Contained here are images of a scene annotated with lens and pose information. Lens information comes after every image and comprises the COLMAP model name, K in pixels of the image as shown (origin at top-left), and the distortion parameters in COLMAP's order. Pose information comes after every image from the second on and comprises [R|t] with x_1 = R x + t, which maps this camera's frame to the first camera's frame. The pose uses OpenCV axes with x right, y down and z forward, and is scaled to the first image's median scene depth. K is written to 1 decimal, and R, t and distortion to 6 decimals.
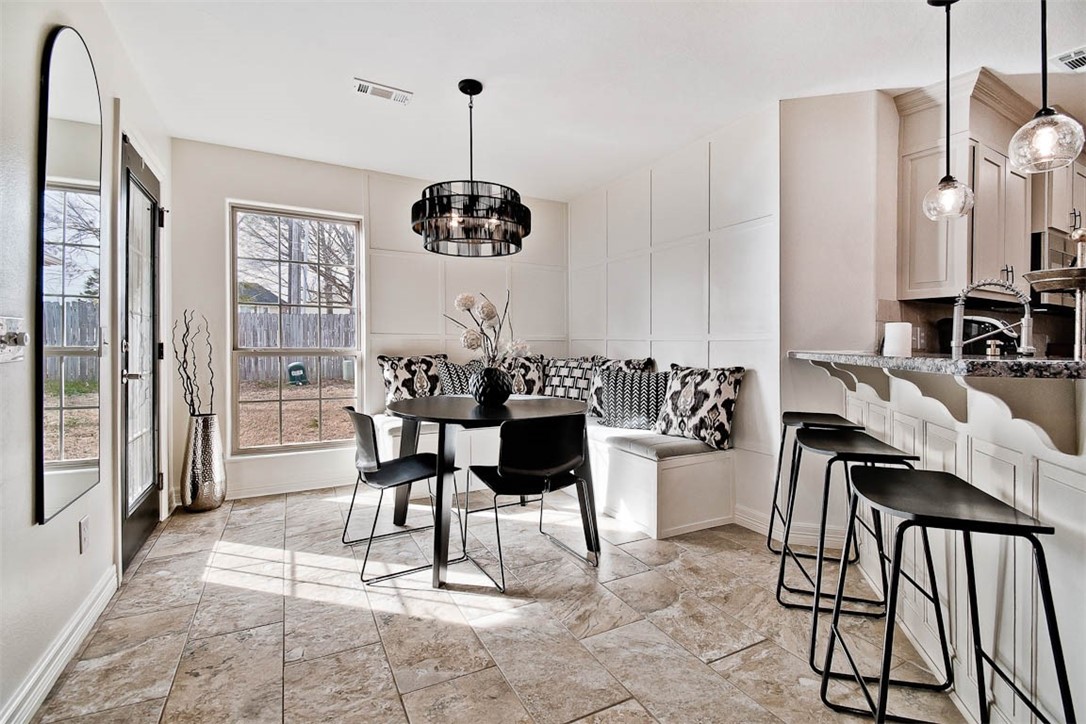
lens RADIAL K [[474.4, 0, 555.0], [0, 474.4, 380.5], [0, 0, 1]] dist [0.000167, -0.000027]
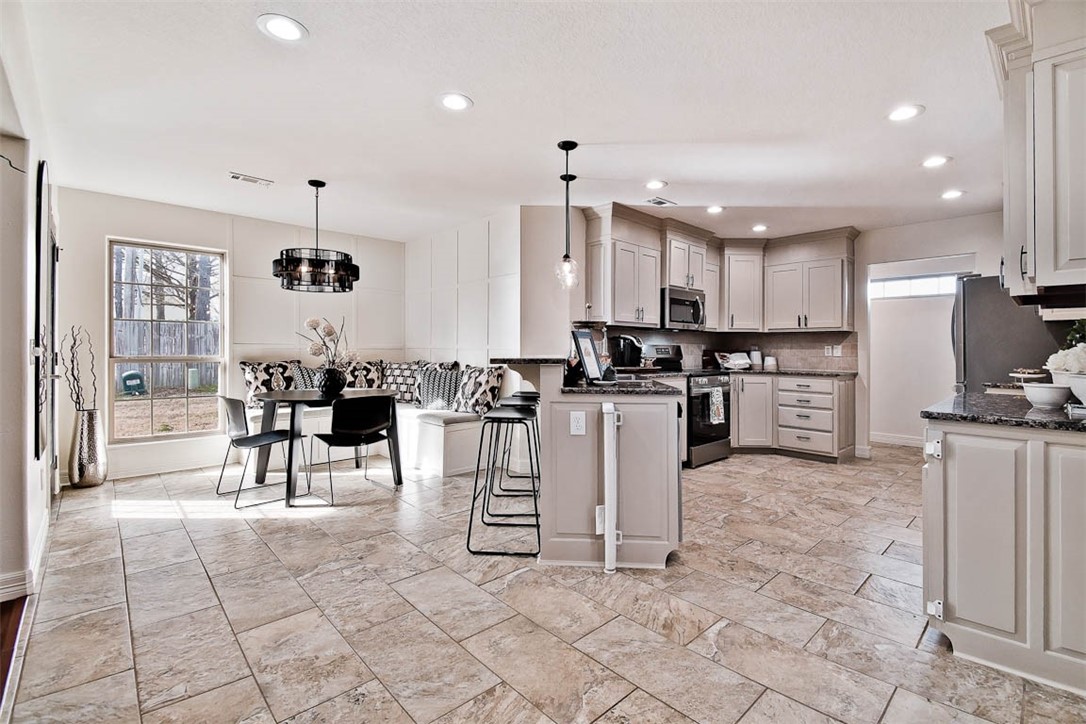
lens RADIAL K [[480.7, 0, 540.1], [0, 480.7, 355.6], [0, 0, 1]] dist [0.000927, -0.000238]
pose [[0.974181, -0.007754, 0.225635, 0.151881], [0.022192, 0.997859, -0.061523, 0.037645], [-0.224675, 0.064942, 0.972267, -0.560536]]
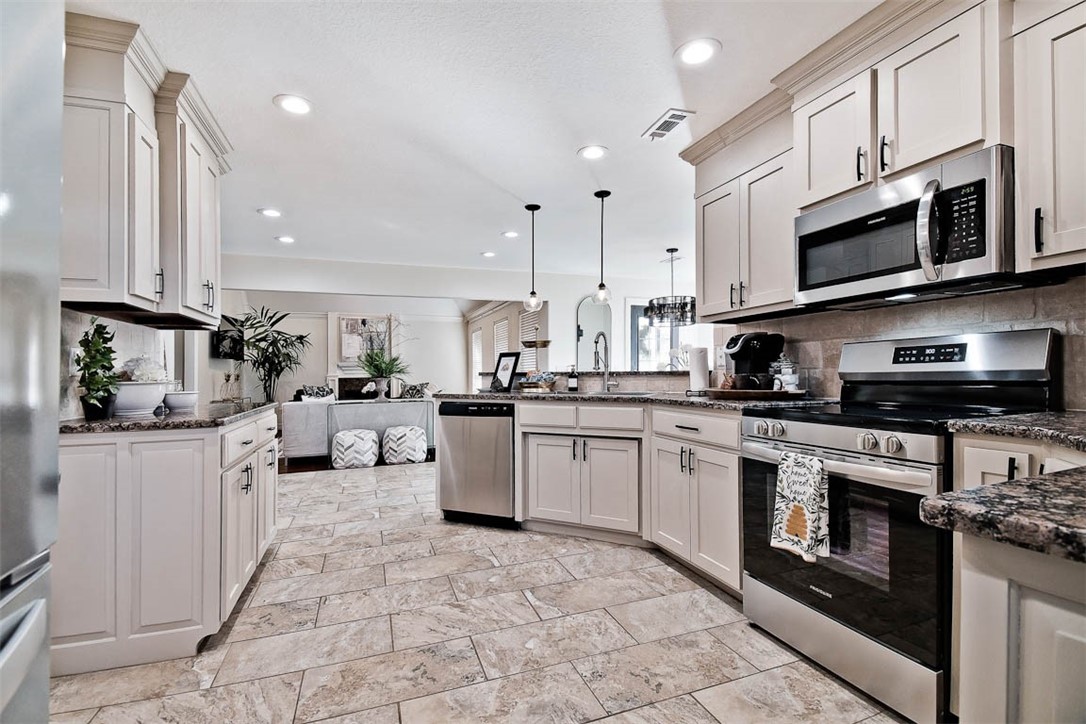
lens RADIAL K [[482.5, 0, 561.9], [0, 482.5, 360.3], [0, 0, 1]] dist [0.000495, -0.000096]
pose [[-0.134488, -0.026825, -0.990552, 1.703634], [-0.056177, 0.998232, -0.019406, -0.029885], [0.989322, 0.053036, -0.135757, 0.660029]]
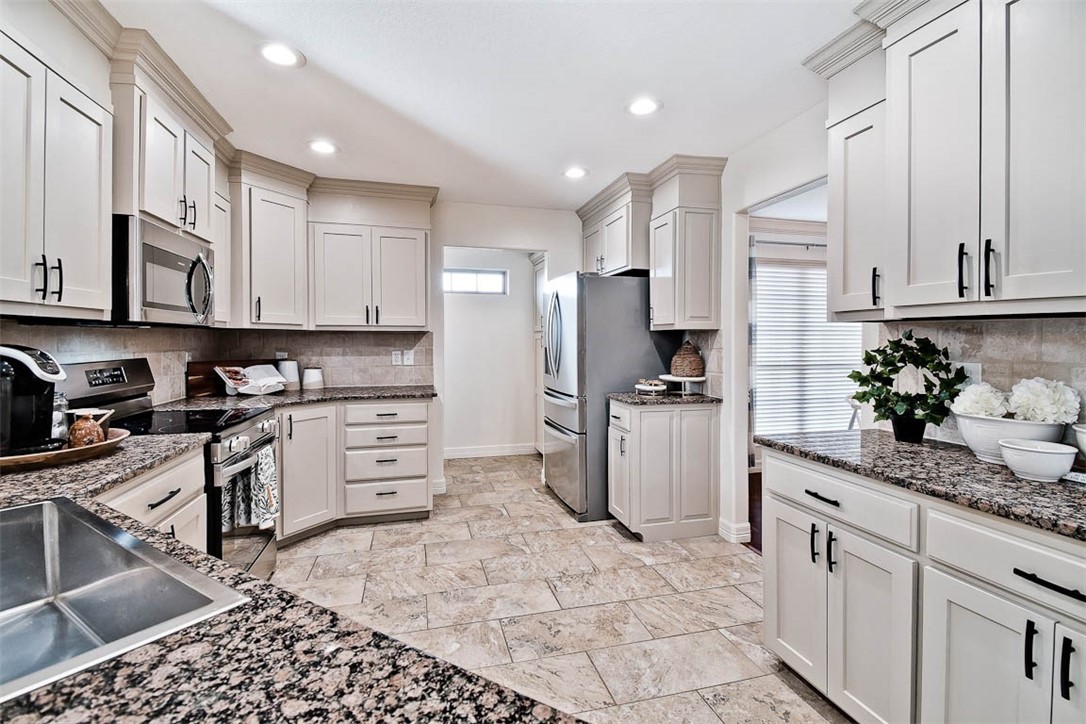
lens RADIAL K [[476.0, 0, 543.9], [0, 476.0, 354.2], [0, 0, 1]] dist [0.022663, -0.033762]
pose [[0.237330, -0.044548, 0.970407, 0.460166], [0.079629, 0.996478, 0.026270, -0.075926], [-0.968160, 0.071038, 0.240041, 0.243494]]
